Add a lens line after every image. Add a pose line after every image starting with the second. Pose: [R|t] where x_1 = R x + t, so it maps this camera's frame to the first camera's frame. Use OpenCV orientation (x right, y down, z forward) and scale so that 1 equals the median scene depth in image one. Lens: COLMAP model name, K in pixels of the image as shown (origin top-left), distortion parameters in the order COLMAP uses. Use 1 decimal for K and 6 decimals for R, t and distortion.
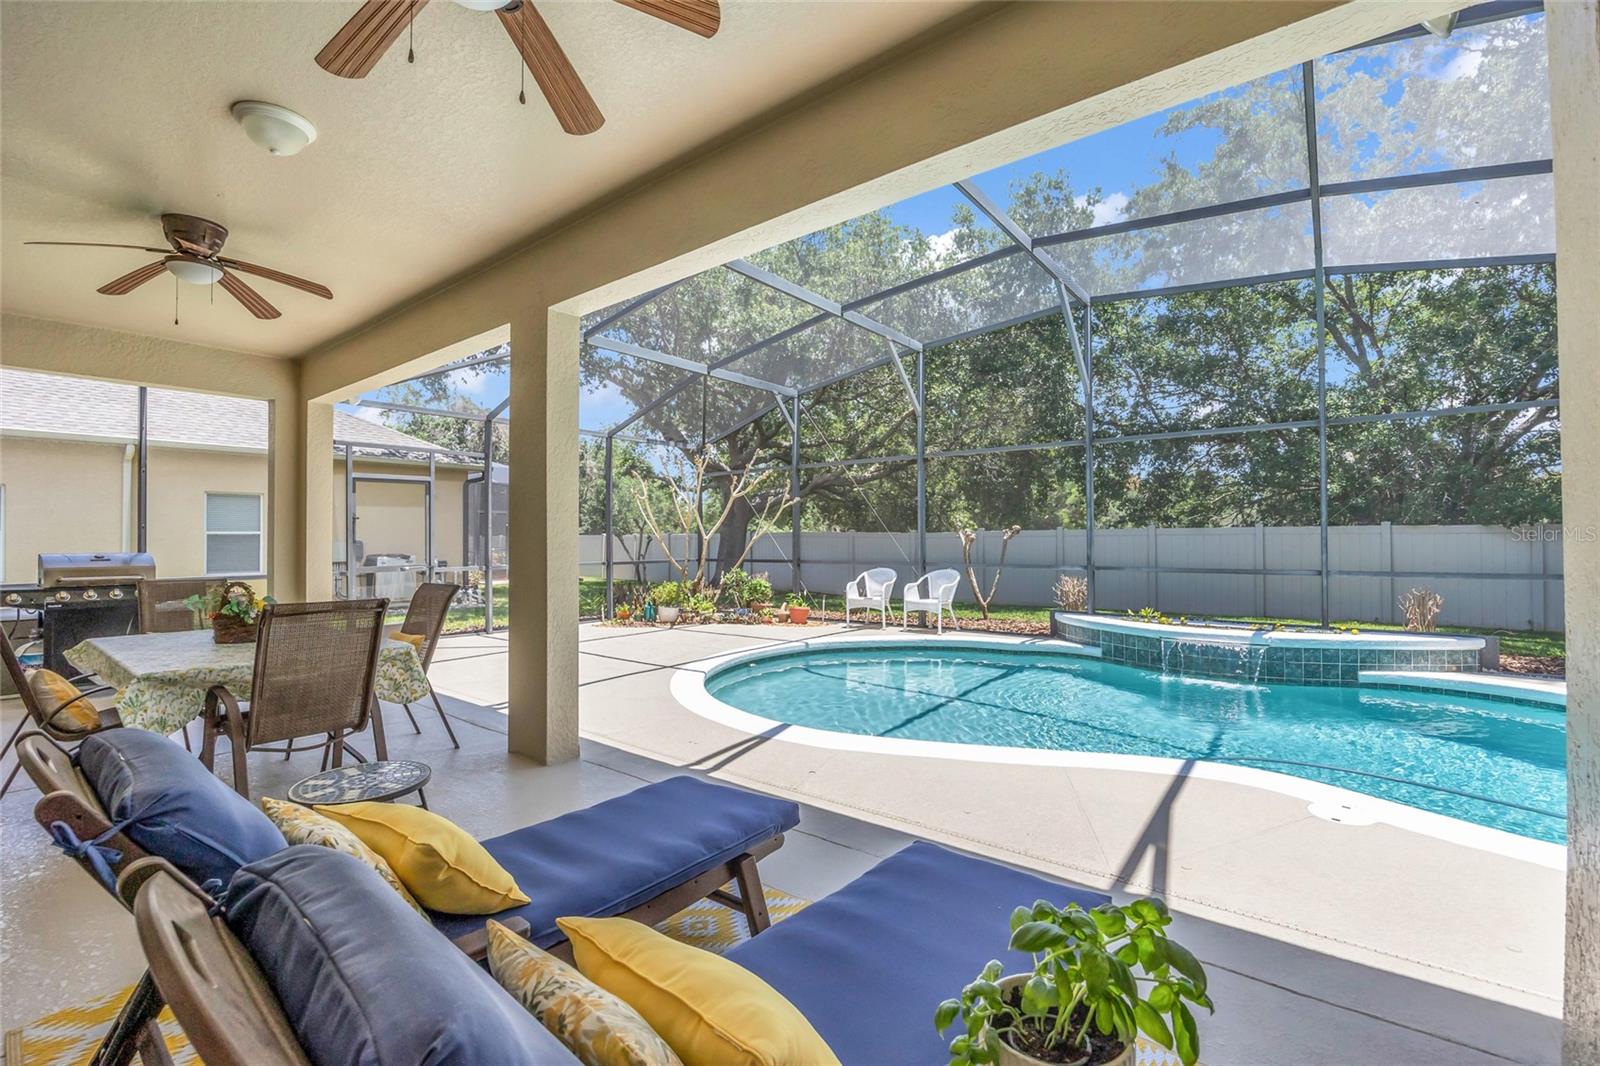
lens RADIAL K [[673.1, 0, 804.8], [0, 673.1, 532.5], [0, 0, 1]] dist [-0.018034, 0.000231]
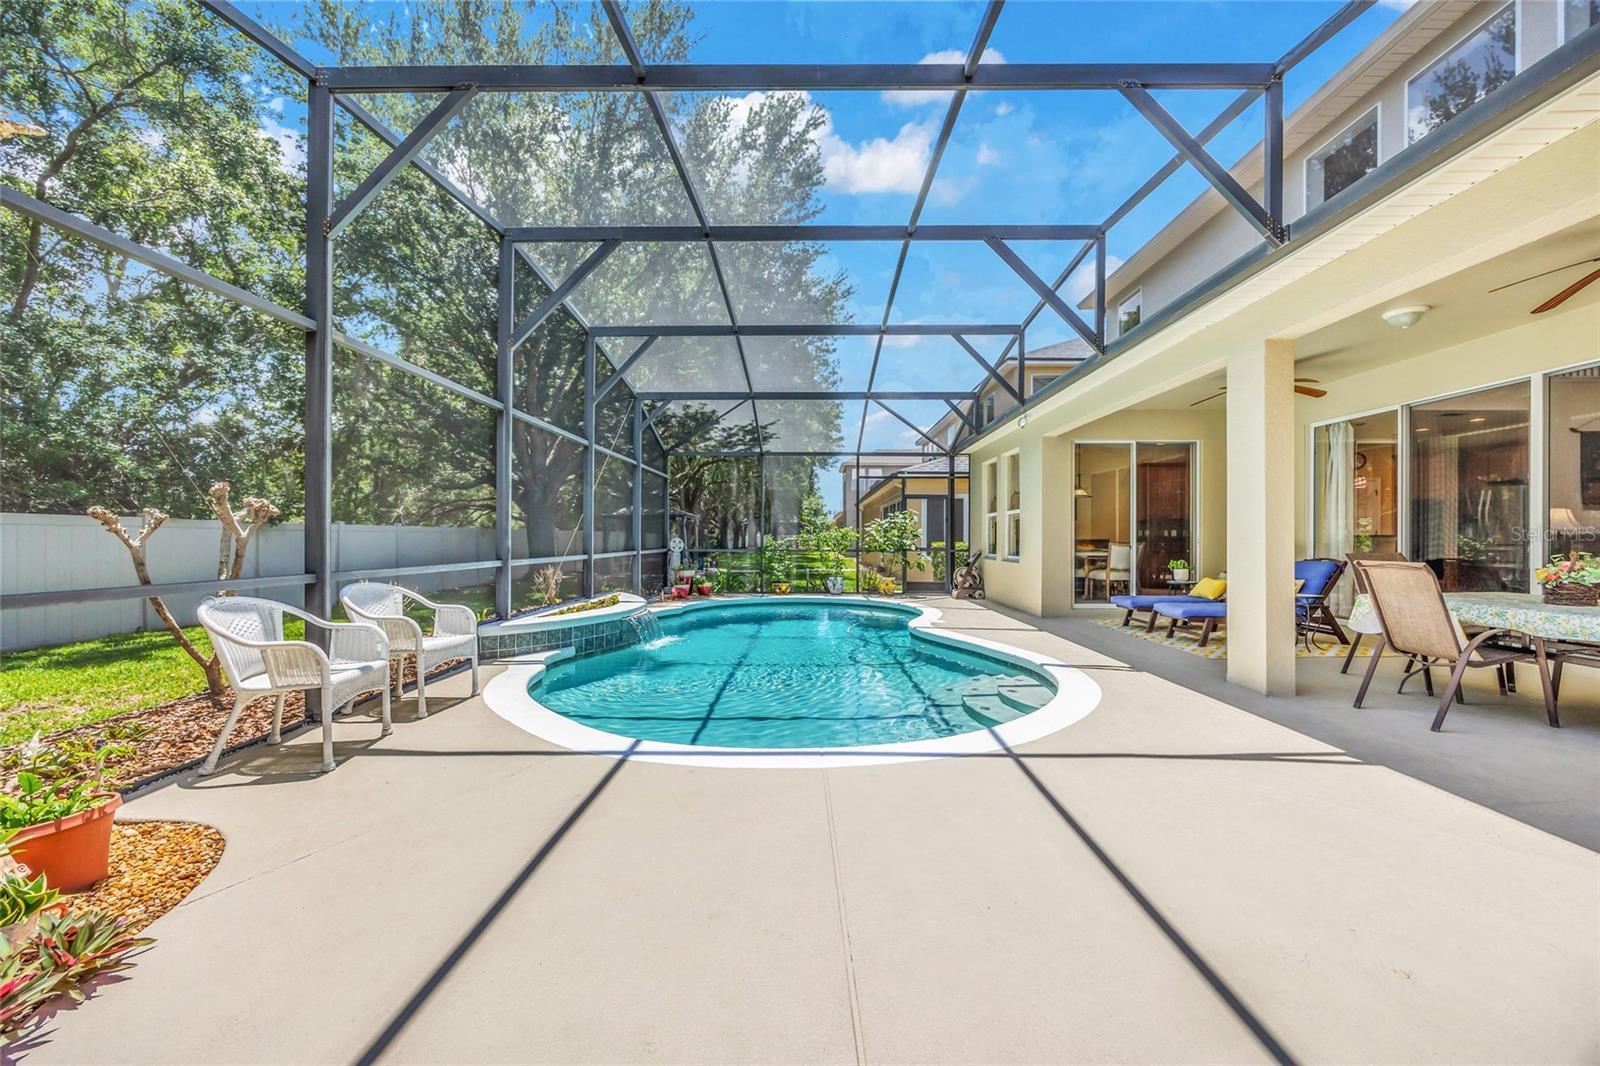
lens RADIAL K [[629.5, 0, 800.4], [0, 629.5, 535.3], [0, 0, 1]] dist [-0.001135, -0.000439]
pose [[-0.605950, 0.007964, 0.795463, -0.429839], [-0.006790, 0.999862, -0.015183, 0.031337], [-0.795473, -0.014601, -0.605813, 1.270820]]
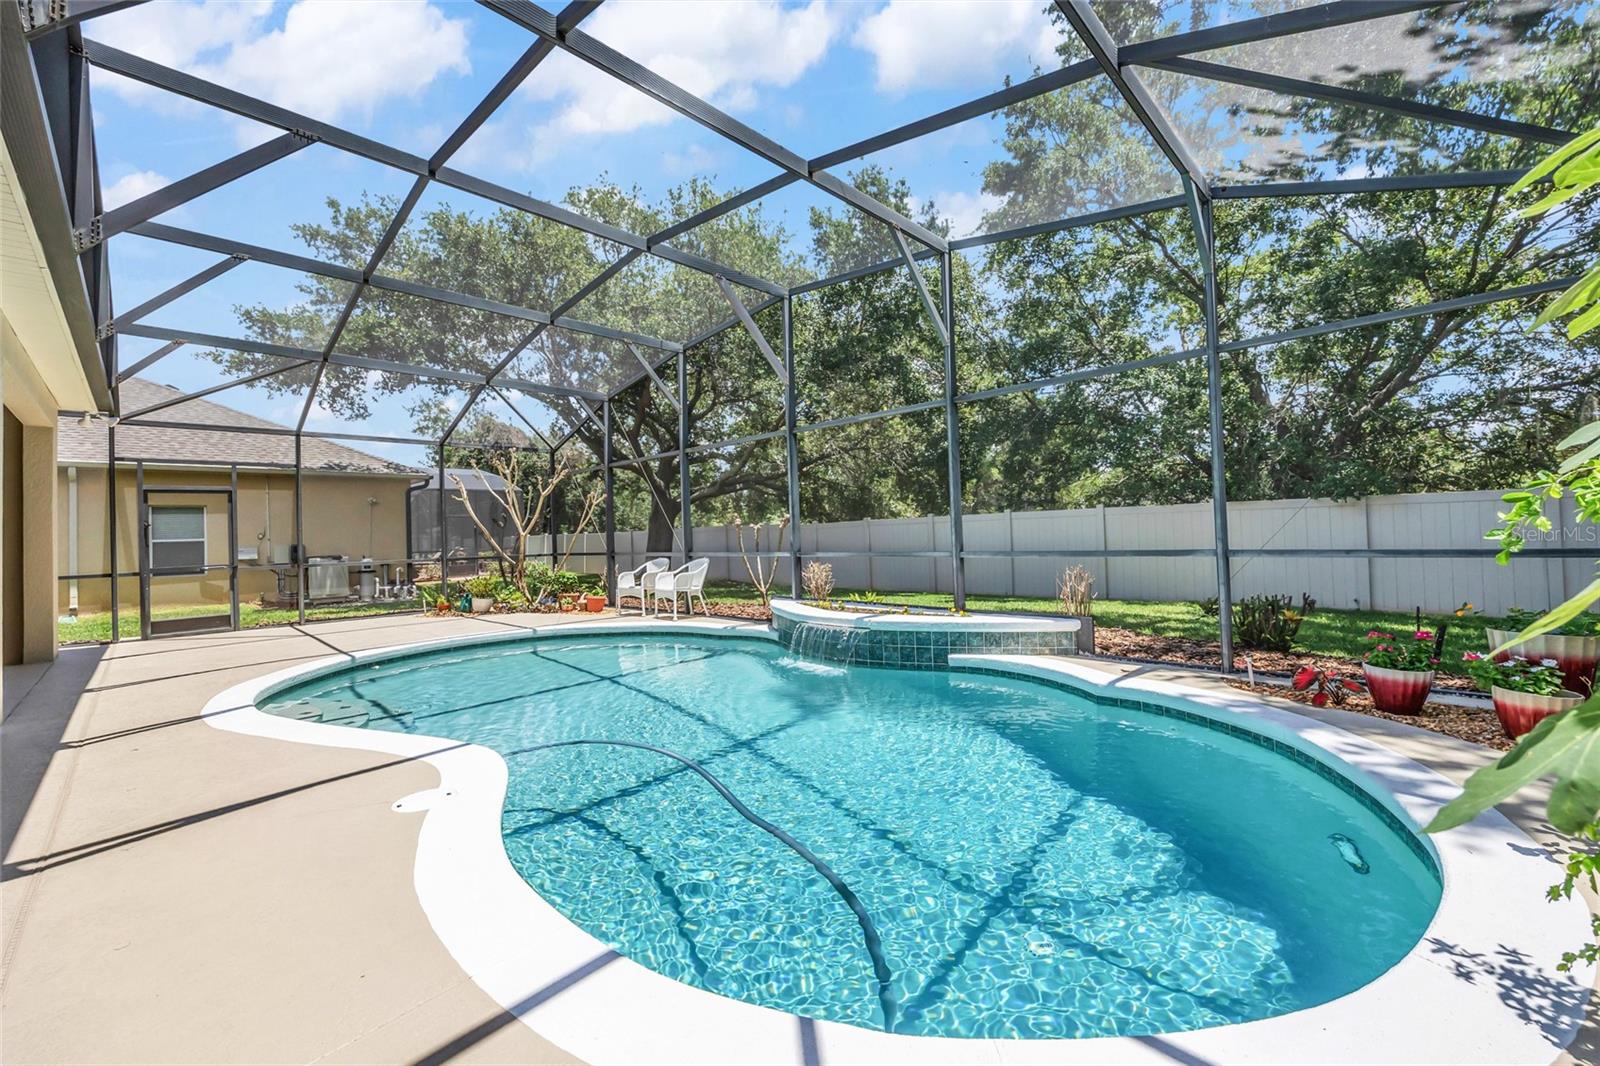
lens RADIAL K [[629.5, 0, 802.9], [0, 629.5, 520.8], [0, 0, 1]] dist [-0.001135, -0.000439]
pose [[0.994441, -0.028709, -0.101305, 0.578719], [0.027879, 0.999565, -0.009592, 0.013027], [0.101536, 0.006714, 0.994809, 0.048563]]
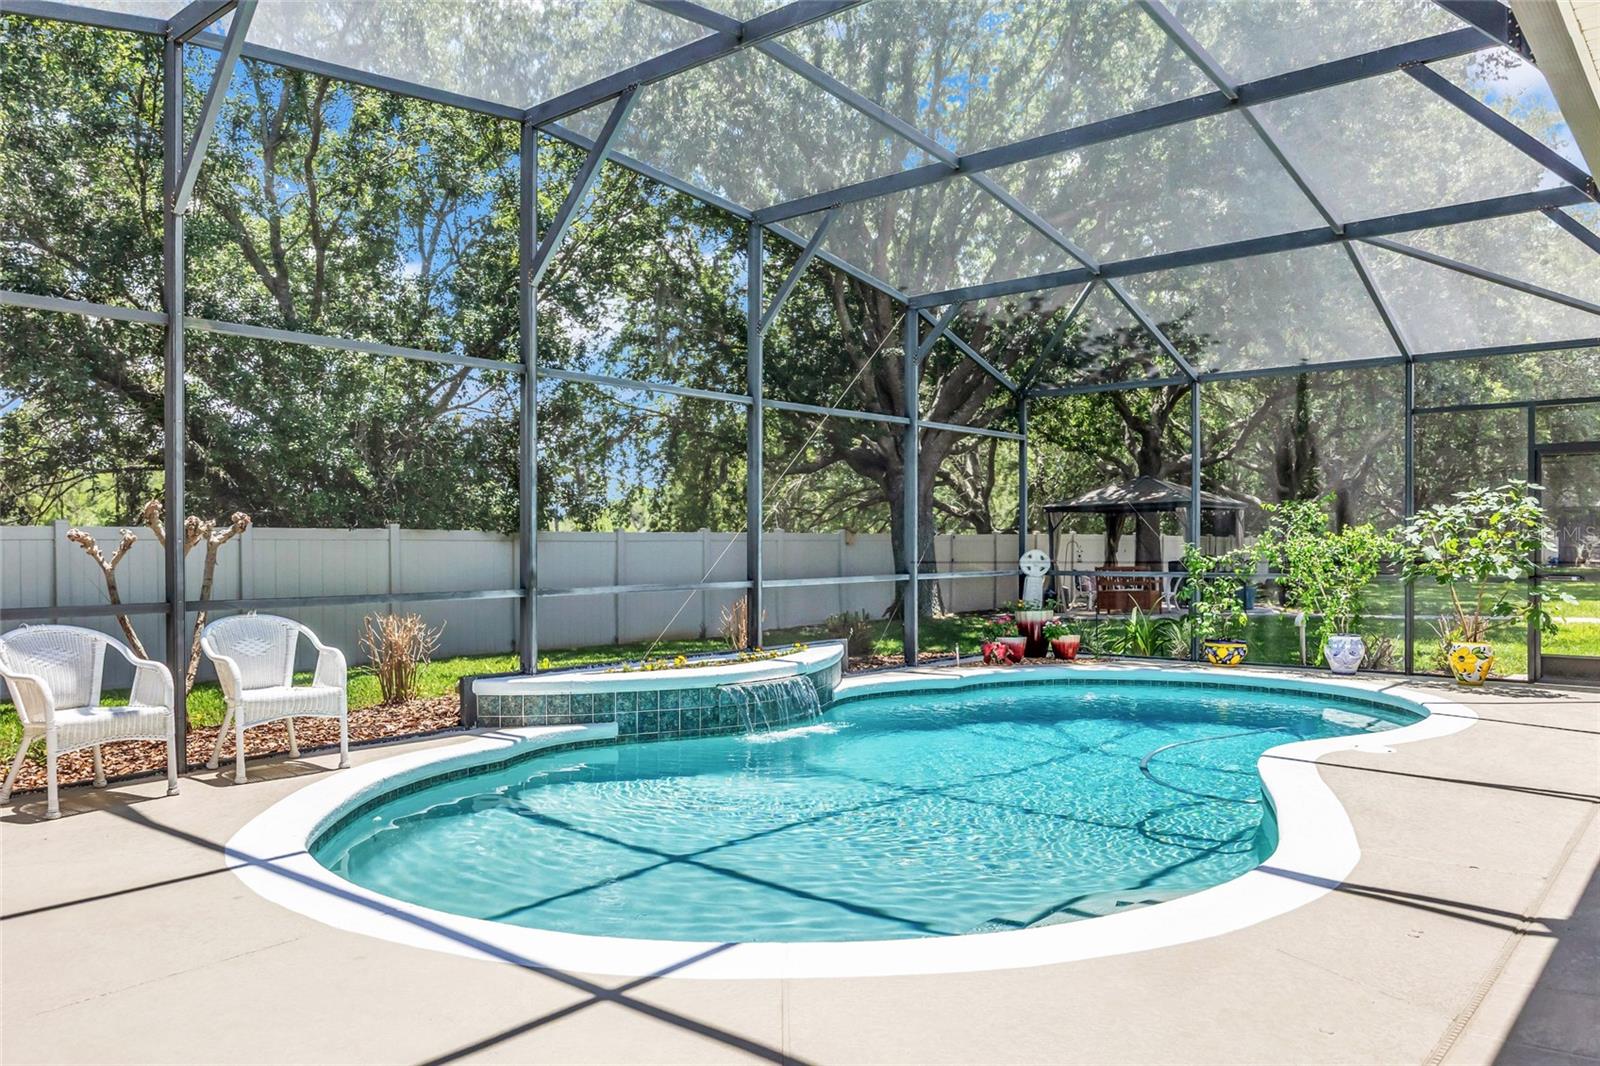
lens RADIAL K [[1159.1, 0, 792.9], [0, 1159.1, 540.3], [0, 0, 1]] dist [0.014317, 0.003834]
pose [[0.041096, 0.007579, 0.999126, -0.589941], [-0.007995, 0.999942, -0.007257, 0.015308], [-0.999123, -0.007690, 0.041154, 0.796098]]
